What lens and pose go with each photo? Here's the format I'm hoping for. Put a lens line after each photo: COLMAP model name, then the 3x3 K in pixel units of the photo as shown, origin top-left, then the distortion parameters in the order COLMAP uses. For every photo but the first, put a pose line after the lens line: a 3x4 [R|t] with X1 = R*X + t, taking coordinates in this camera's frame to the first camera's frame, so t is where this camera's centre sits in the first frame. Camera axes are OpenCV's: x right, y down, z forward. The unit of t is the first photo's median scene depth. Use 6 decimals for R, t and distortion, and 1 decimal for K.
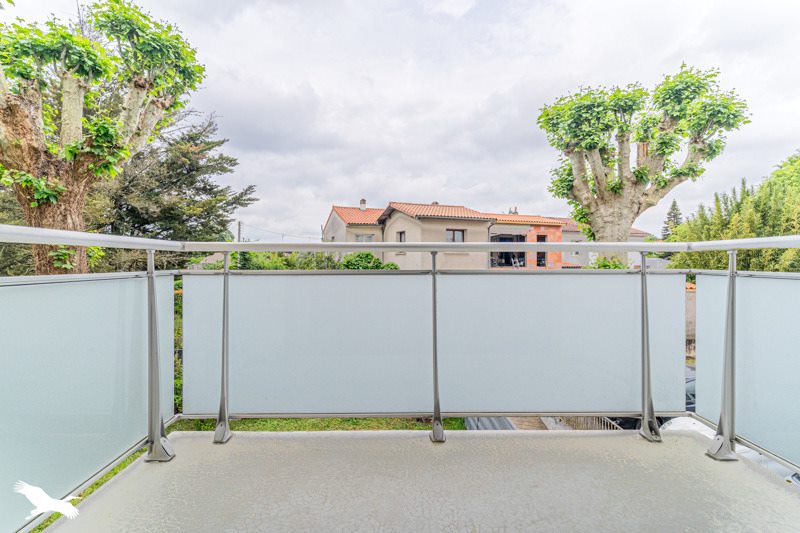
lens RADIAL K [[382.4, 0, 373.6], [0, 382.4, 257.6], [0, 0, 1]] dist [0.002264, 0.000311]
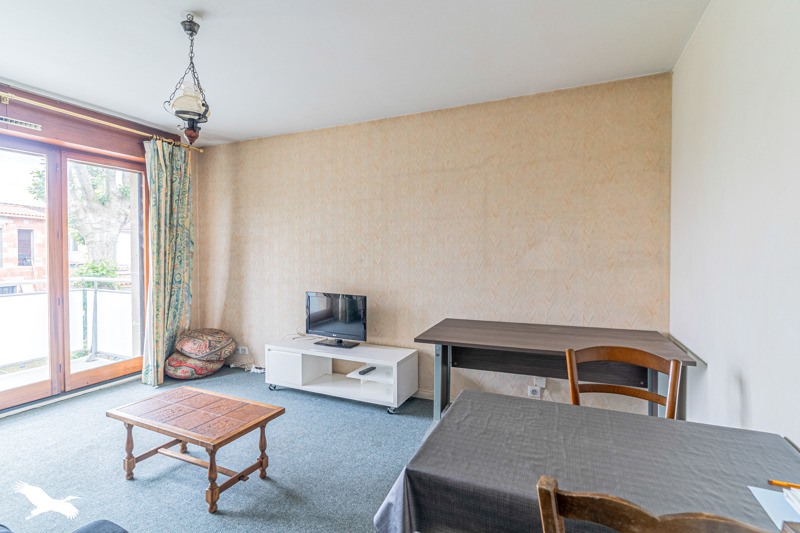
lens RADIAL K [[382.4, 0, 400.5], [0, 382.4, 259.9], [0, 0, 1]] dist [0.002264, 0.000311]
pose [[0.379466, -0.015597, 0.925074, -0.093823], [-0.007885, 0.999767, 0.020091, -0.031350], [-0.925172, -0.014918, 0.379254, -0.258570]]
